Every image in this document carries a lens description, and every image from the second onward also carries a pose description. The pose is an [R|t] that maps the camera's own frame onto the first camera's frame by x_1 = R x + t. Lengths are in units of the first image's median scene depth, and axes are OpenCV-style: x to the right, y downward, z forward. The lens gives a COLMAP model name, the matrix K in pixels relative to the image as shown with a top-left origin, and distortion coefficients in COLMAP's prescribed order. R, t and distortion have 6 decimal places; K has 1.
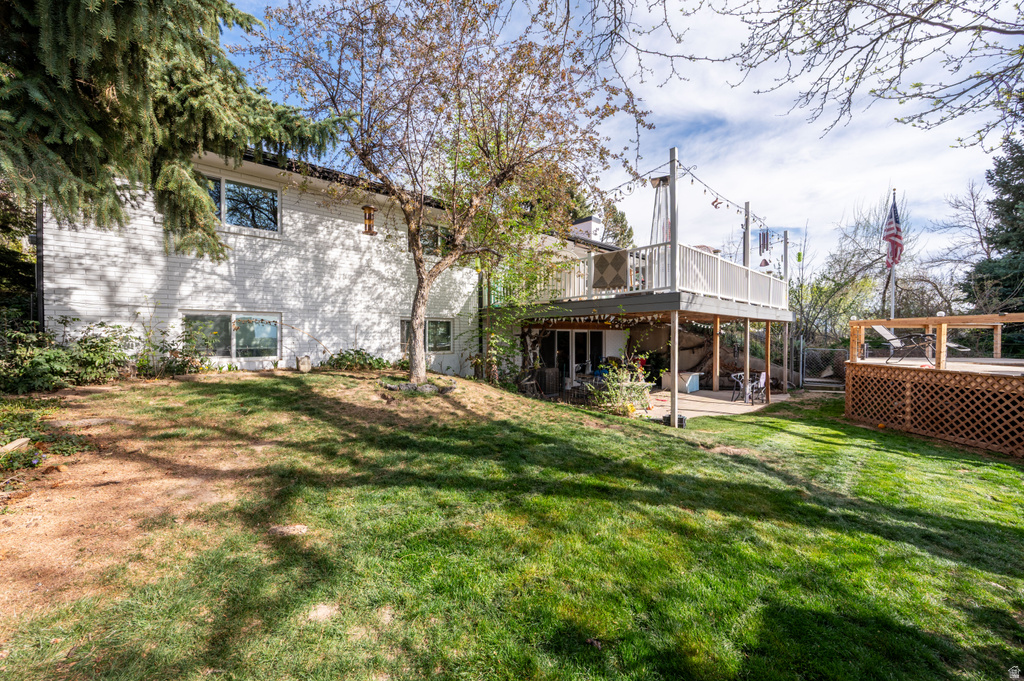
lens RADIAL K [[404.4, 0, 511.9], [0, 404.4, 341.4], [0, 0, 1]] dist [-0.004707, 0.000046]
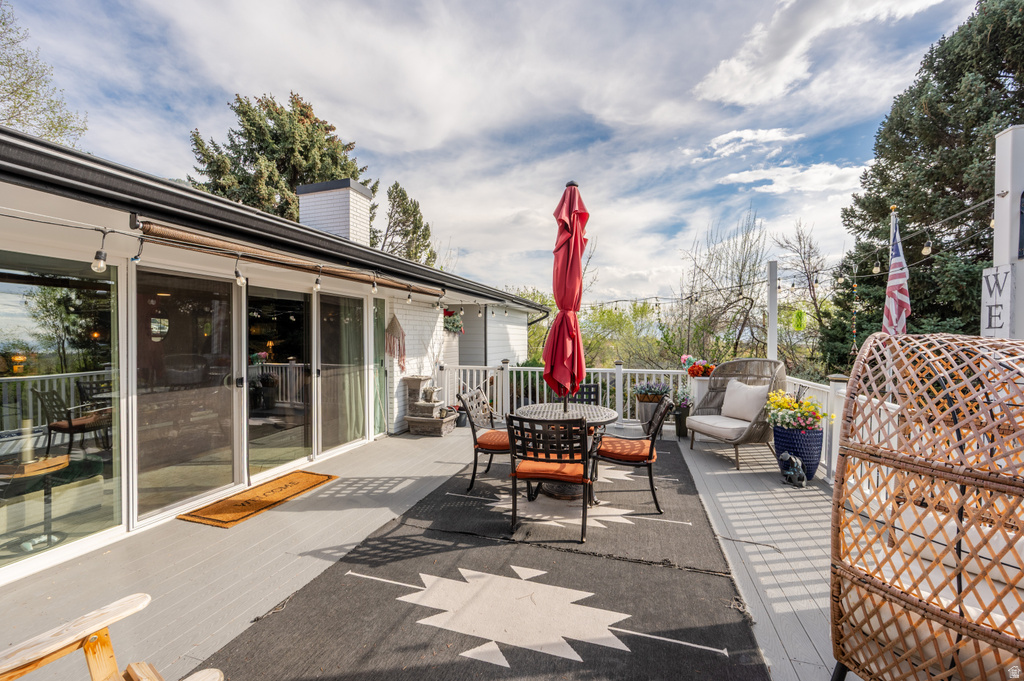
lens RADIAL K [[404.4, 0, 512.3], [0, 404.4, 341.7], [0, 0, 1]] dist [-0.004707, 0.000046]
pose [[0.874243, -0.004136, 0.485471, 0.298300], [0.004410, 0.999990, 0.000579, -0.285231], [-0.485469, 0.001635, 0.874253, 1.156517]]
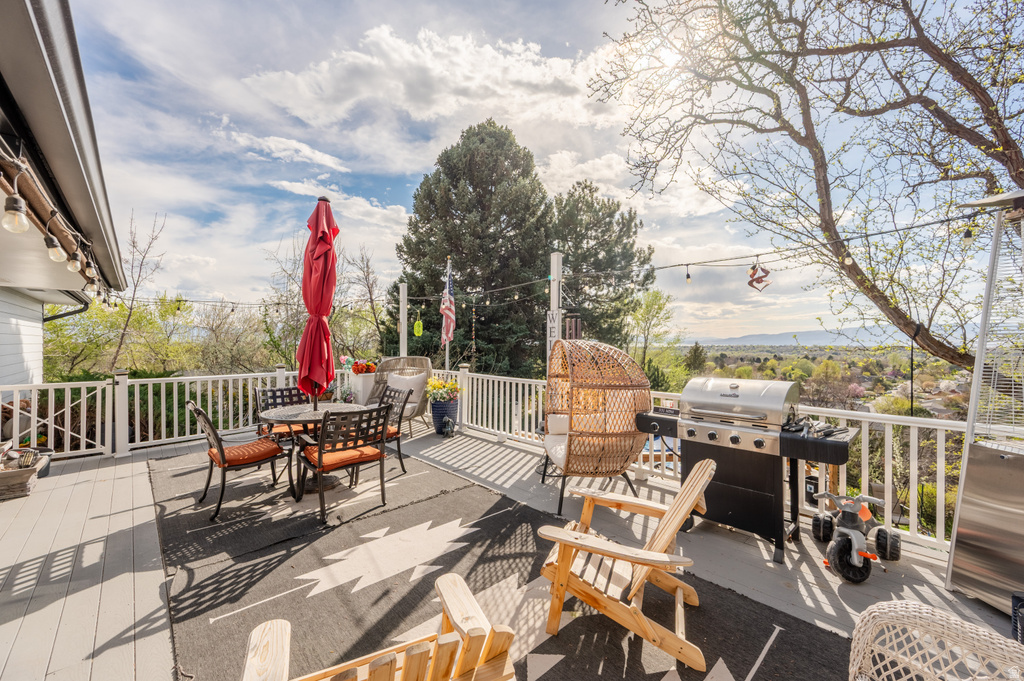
lens RADIAL K [[404.4, 0, 509.8], [0, 404.4, 340.5], [0, 0, 1]] dist [-0.004707, 0.000046]
pose [[0.017518, 0.001154, 0.999846, 0.086597], [0.010971, 0.999939, -0.001347, -0.286424], [-0.999786, 0.010992, 0.017505, 1.287308]]
